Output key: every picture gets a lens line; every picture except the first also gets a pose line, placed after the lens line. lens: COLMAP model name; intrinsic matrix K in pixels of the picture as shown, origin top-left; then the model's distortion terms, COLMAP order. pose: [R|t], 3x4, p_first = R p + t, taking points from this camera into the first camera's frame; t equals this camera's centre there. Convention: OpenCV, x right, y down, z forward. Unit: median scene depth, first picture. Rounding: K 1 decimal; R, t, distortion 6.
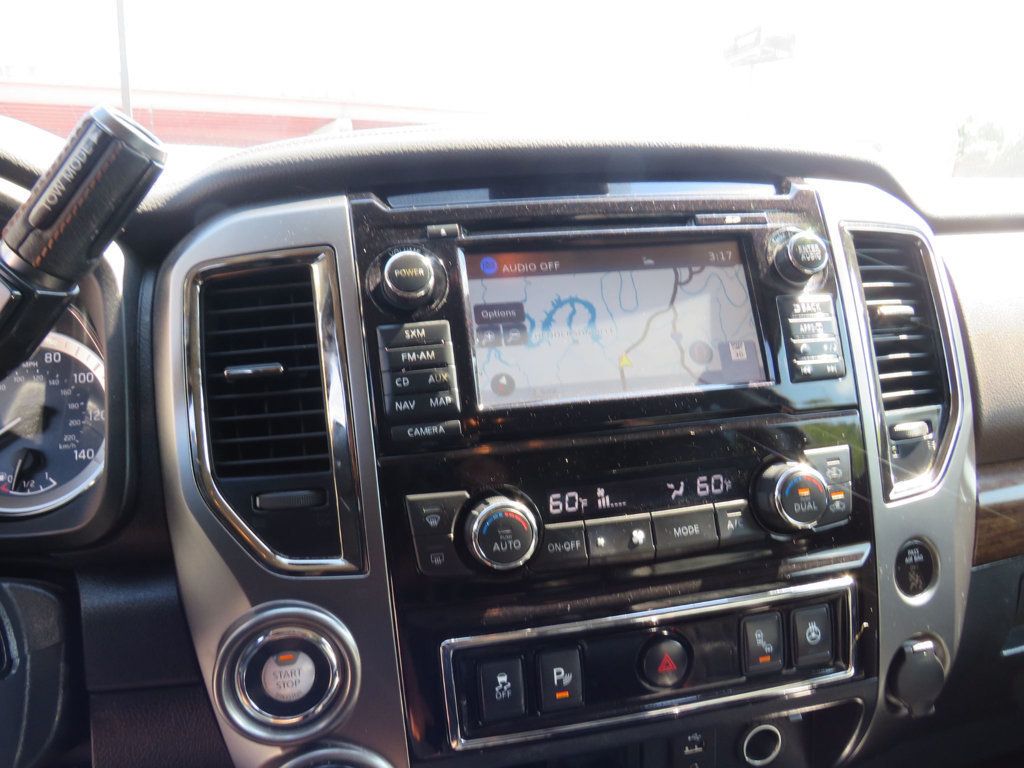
lens RADIAL K [[725.1, 0, 492.3], [0, 725.1, 382.5], [0, 0, 1]] dist [-0.008508, -0.002576]
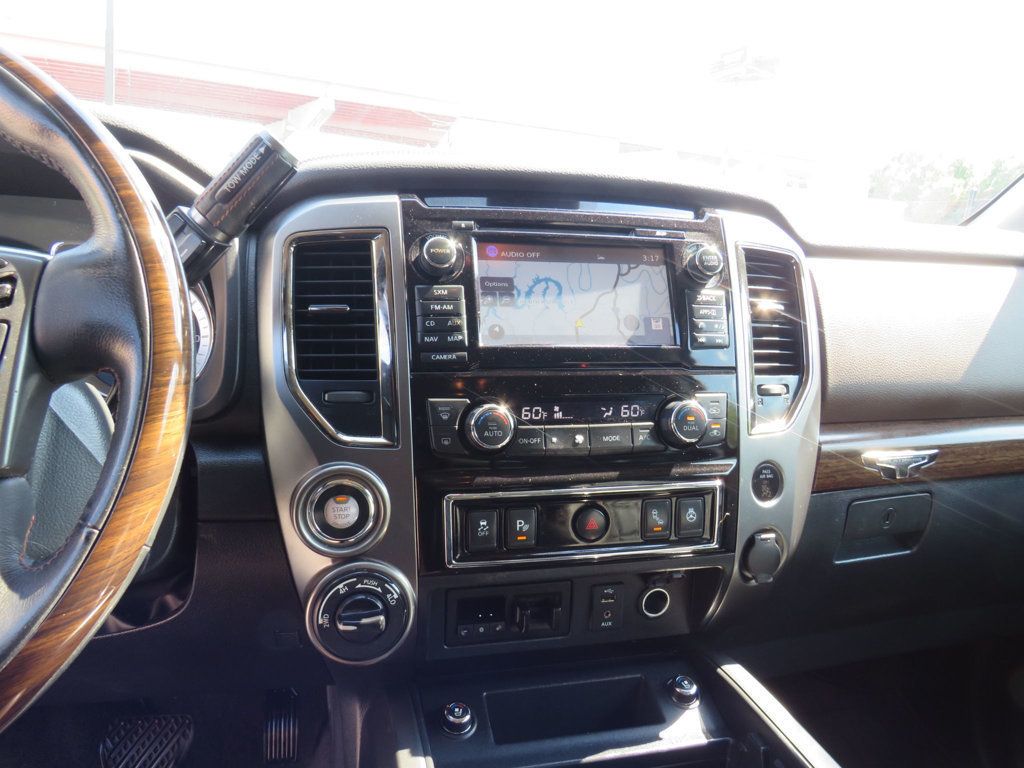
lens RADIAL K [[725.1, 0, 492.3], [0, 725.1, 382.5], [0, 0, 1]] dist [-0.008508, -0.002576]
pose [[0.996008, 0.072952, 0.051437, -0.060739], [-0.073149, 0.997319, 0.001943, 0.101498], [-0.051157, -0.005698, 0.998674, -0.467306]]
